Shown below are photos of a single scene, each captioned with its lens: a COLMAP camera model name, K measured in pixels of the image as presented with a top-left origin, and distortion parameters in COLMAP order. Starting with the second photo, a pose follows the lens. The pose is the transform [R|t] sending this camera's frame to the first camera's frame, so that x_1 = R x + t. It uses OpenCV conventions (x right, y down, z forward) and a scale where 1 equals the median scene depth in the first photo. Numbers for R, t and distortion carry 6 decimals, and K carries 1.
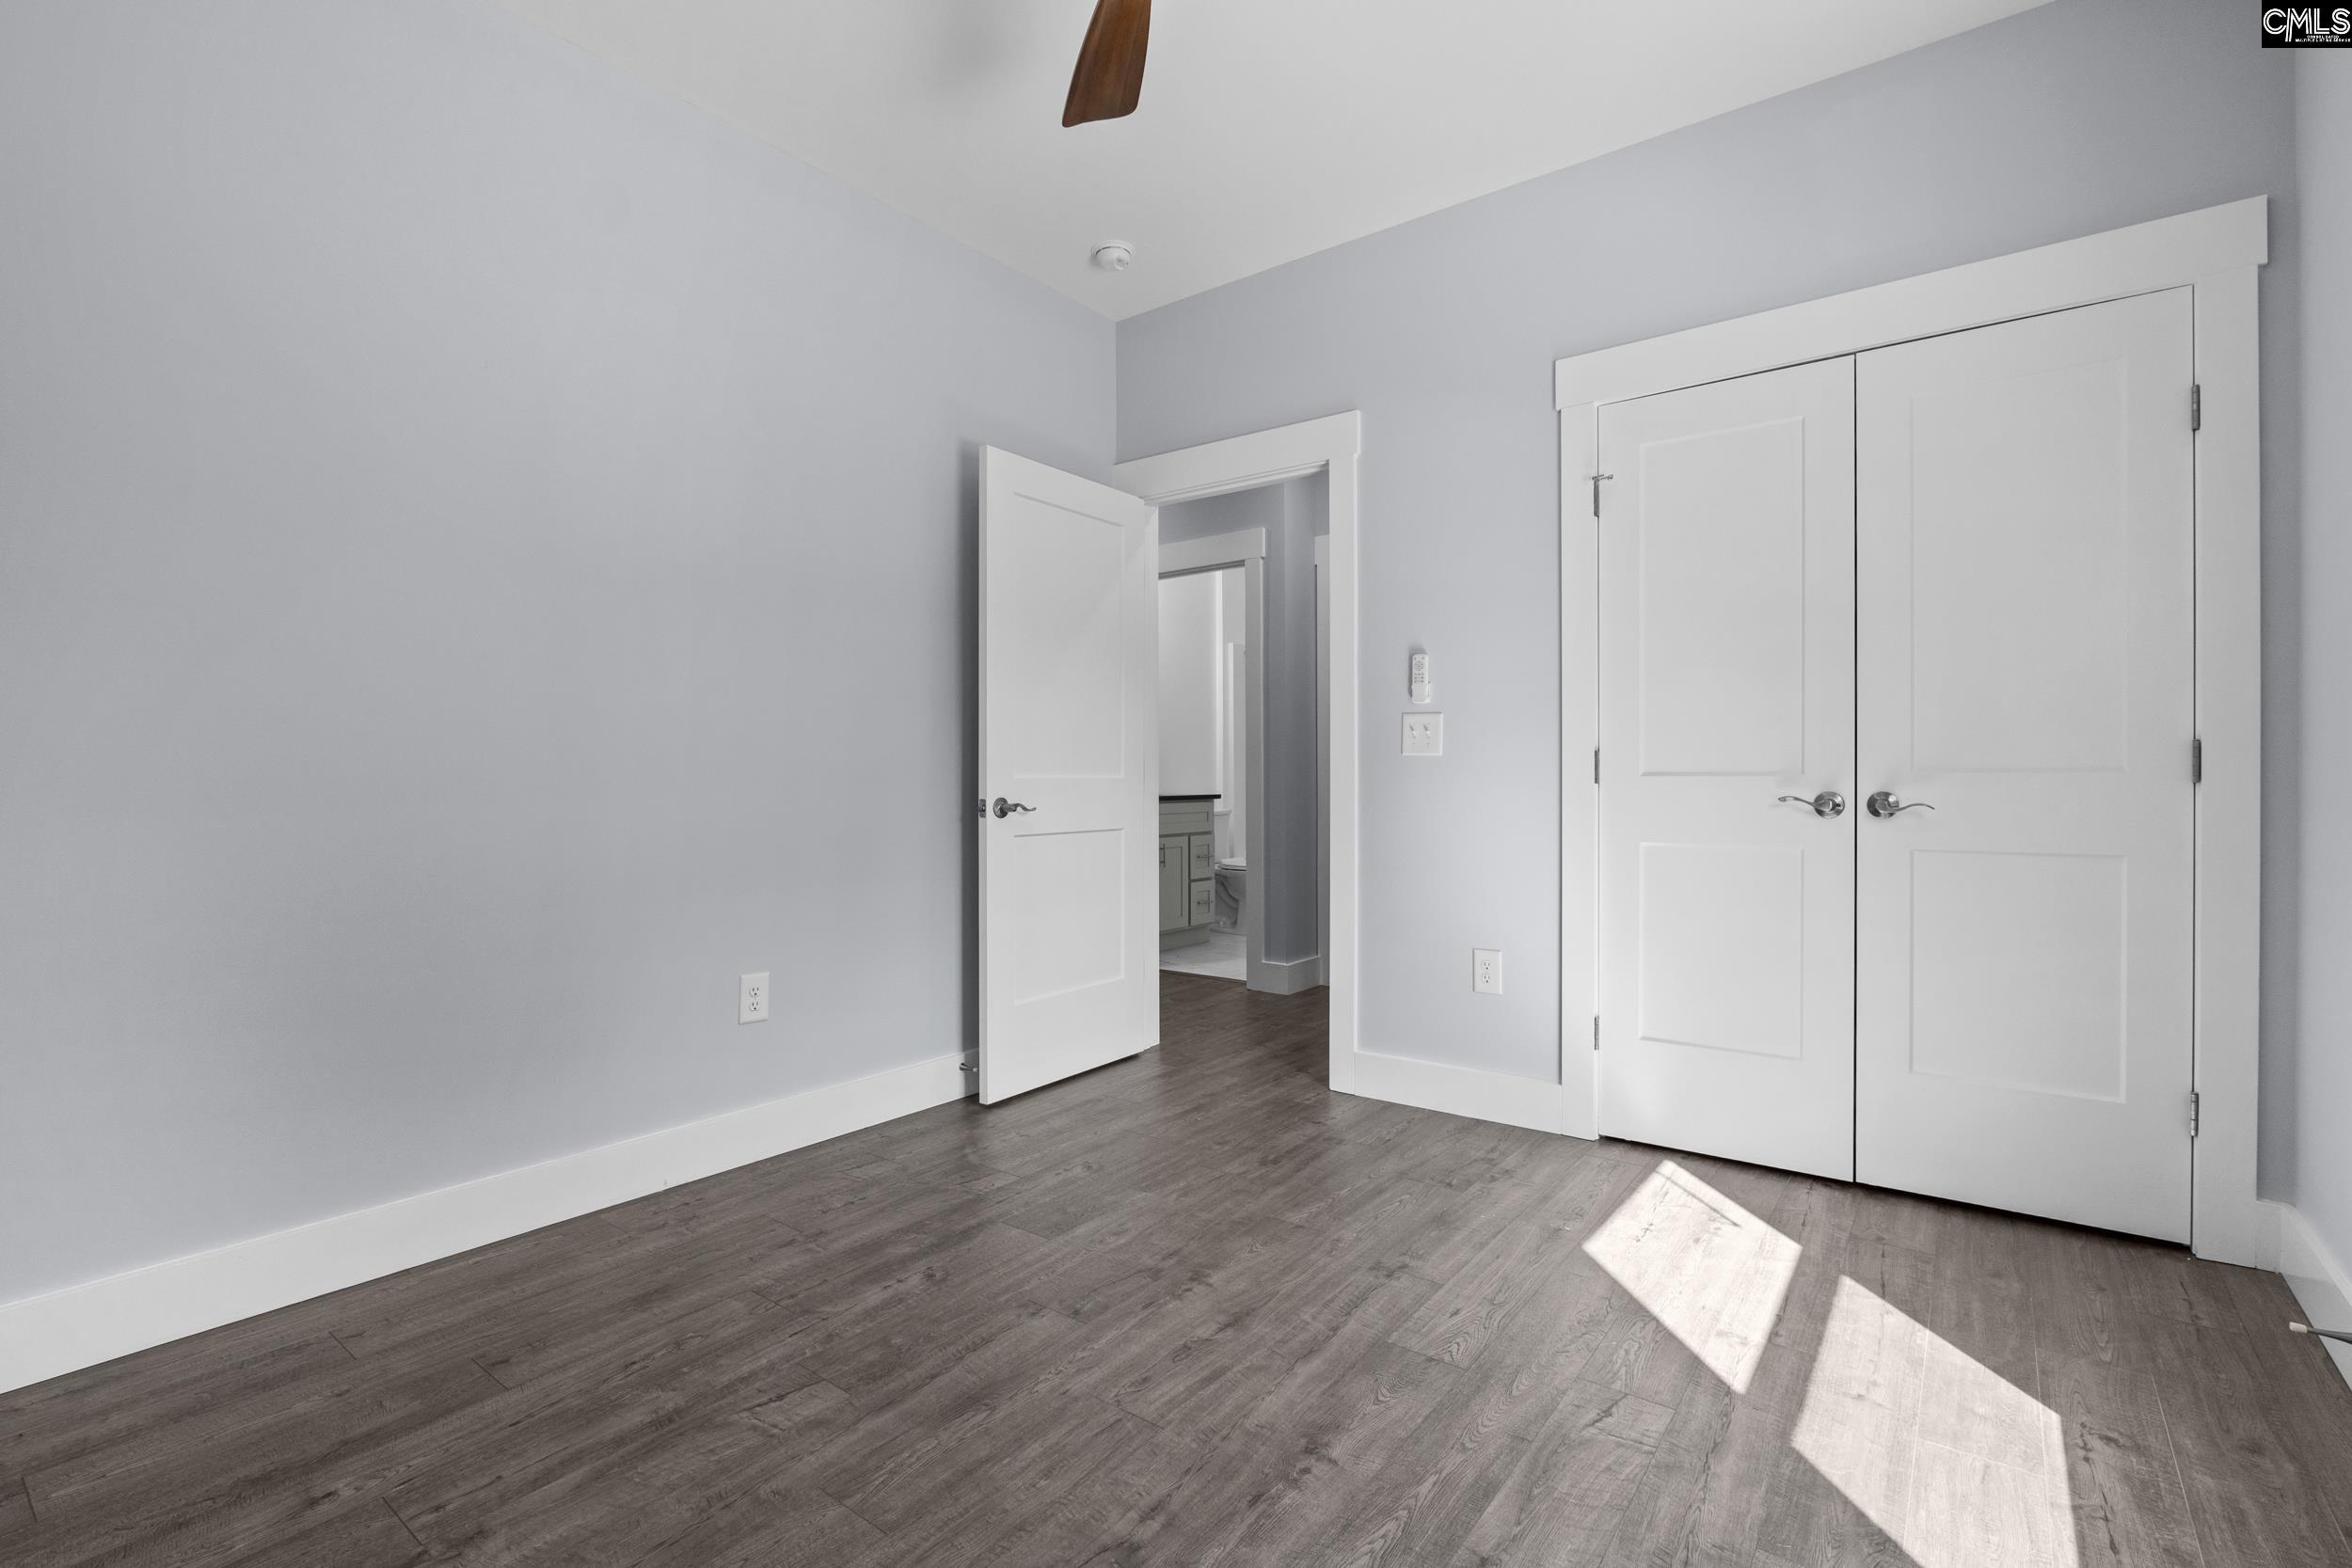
lens RADIAL K [[1073.9, 0, 1176.5], [0, 1073.9, 783.9], [0, 0, 1]] dist [-0.009976, 0.000458]
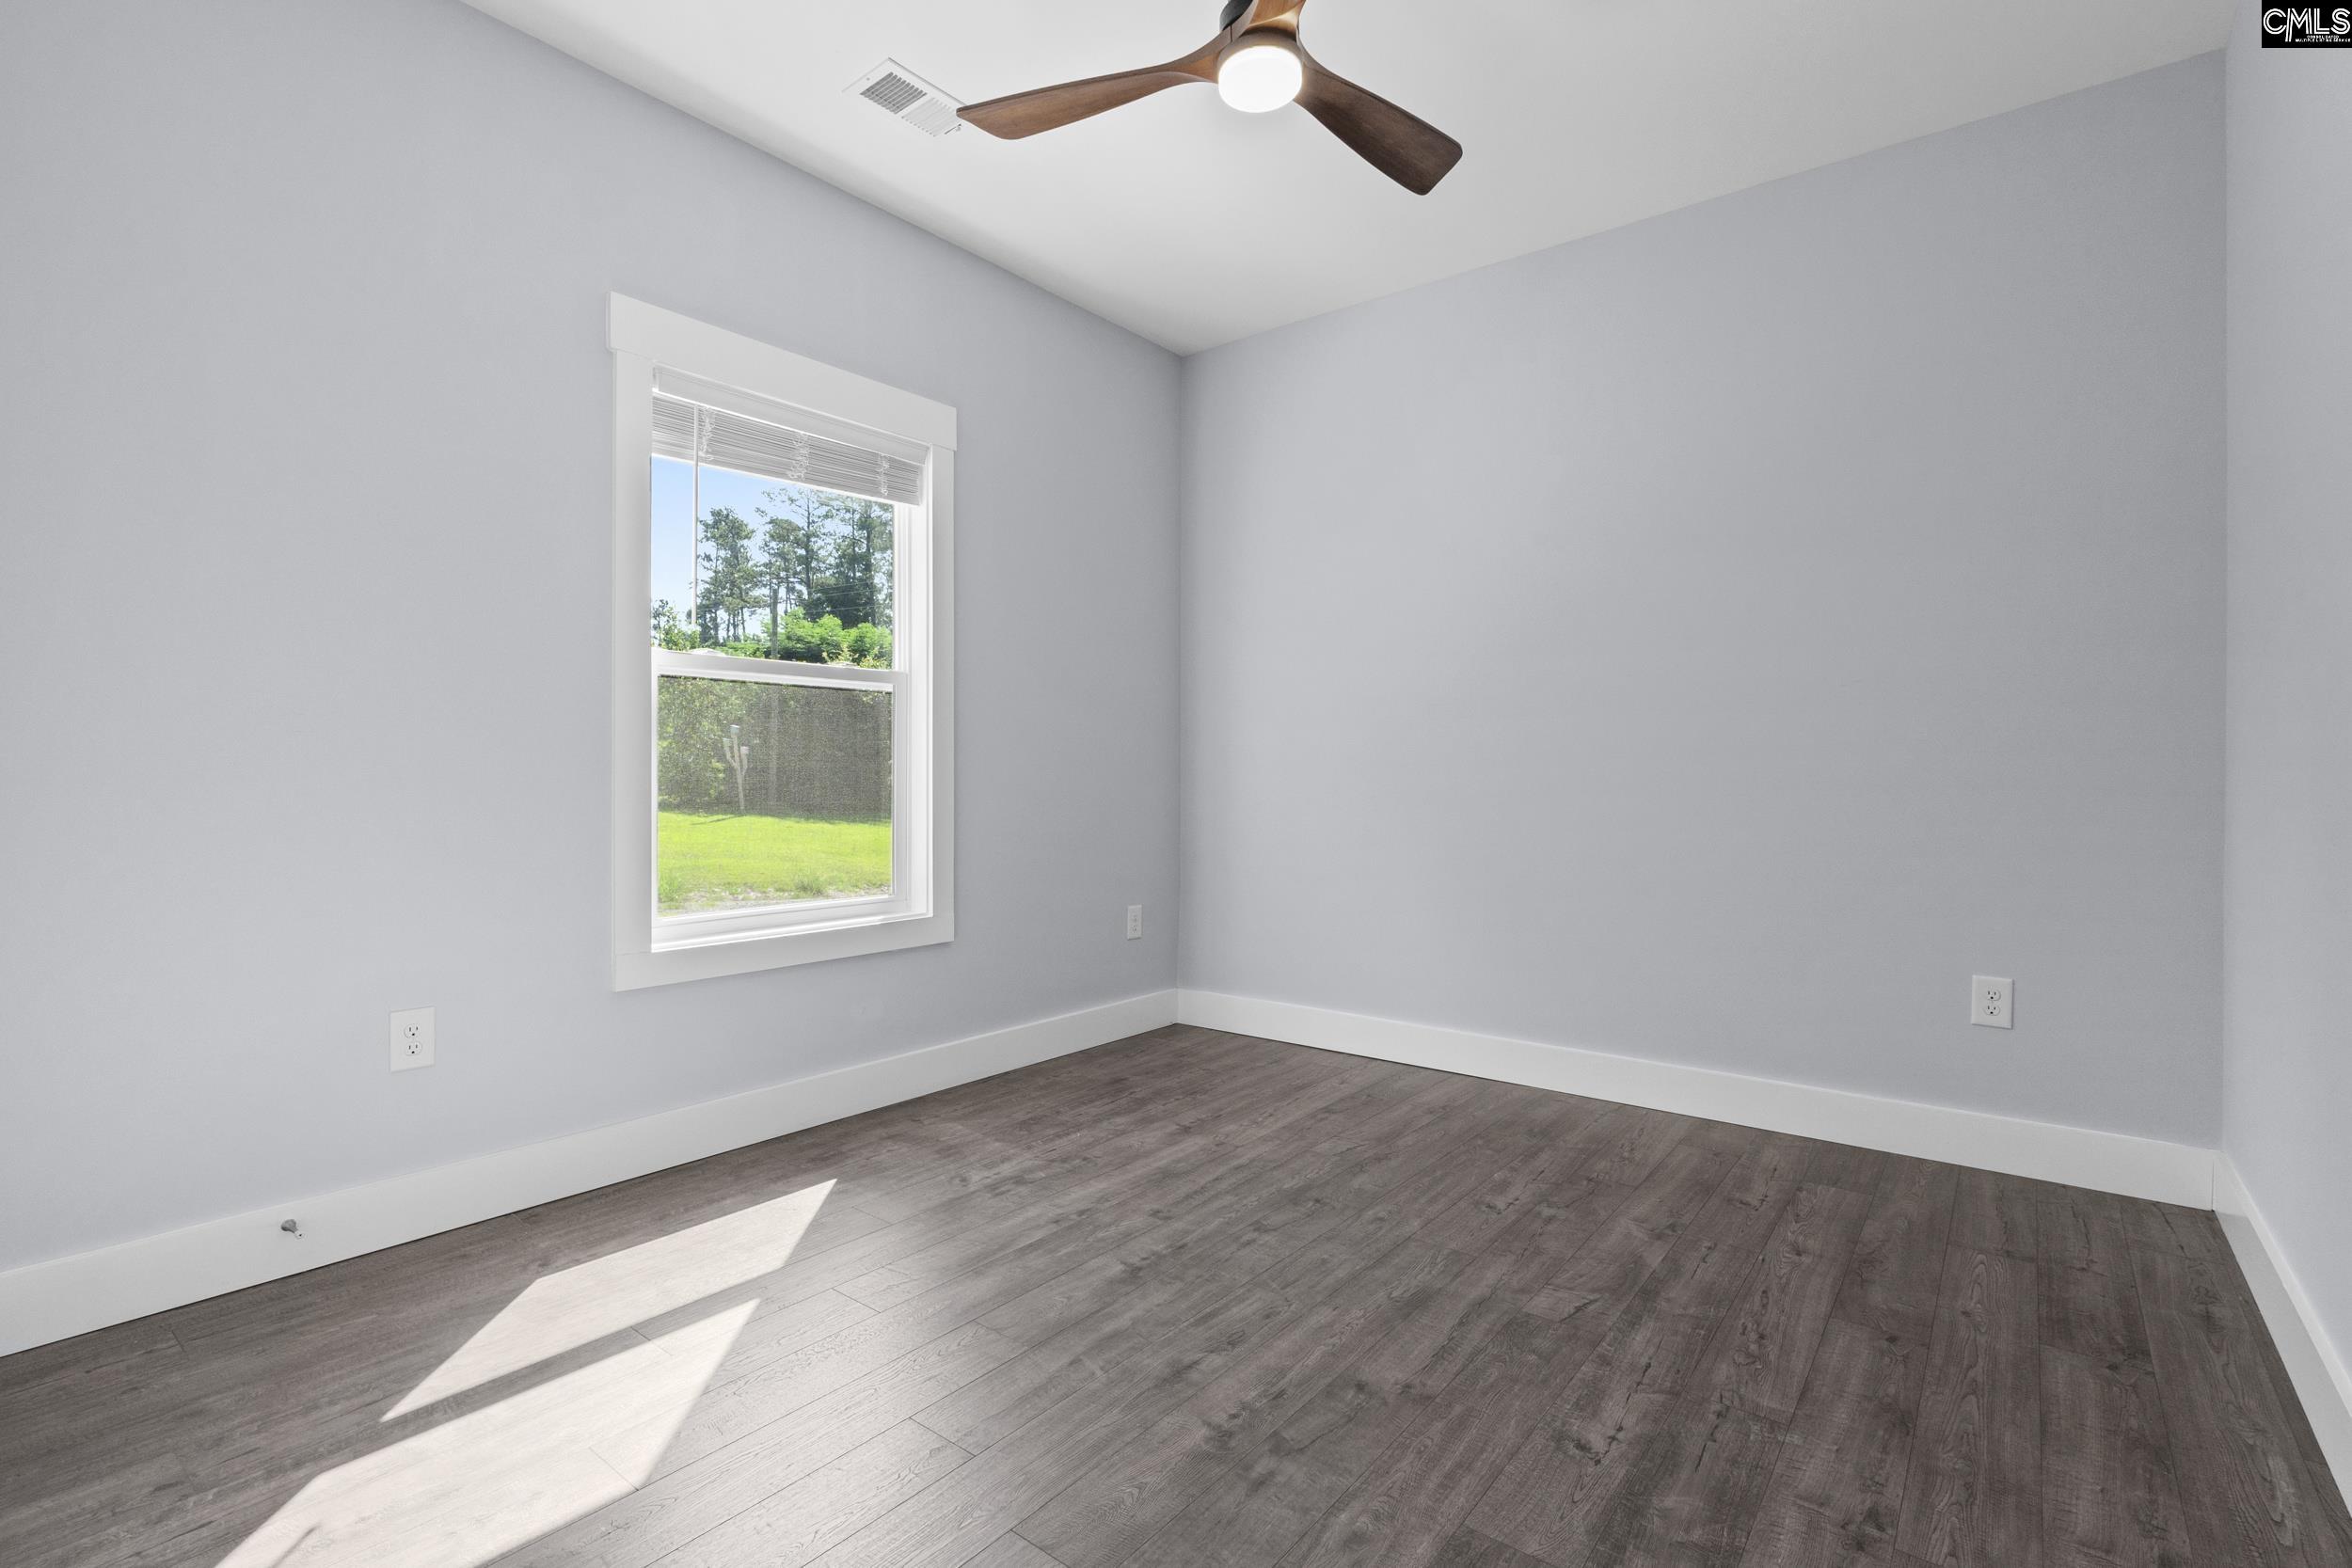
lens RADIAL K [[1073.9, 0, 1176.8], [0, 1073.9, 776.5], [0, 0, 1]] dist [-0.009976, 0.000458]
pose [[-0.999882, -0.002128, 0.015245, 0.048166], [-0.002033, 0.999978, 0.006271, -0.011215], [-0.015258, 0.006239, -0.999864, 2.059170]]
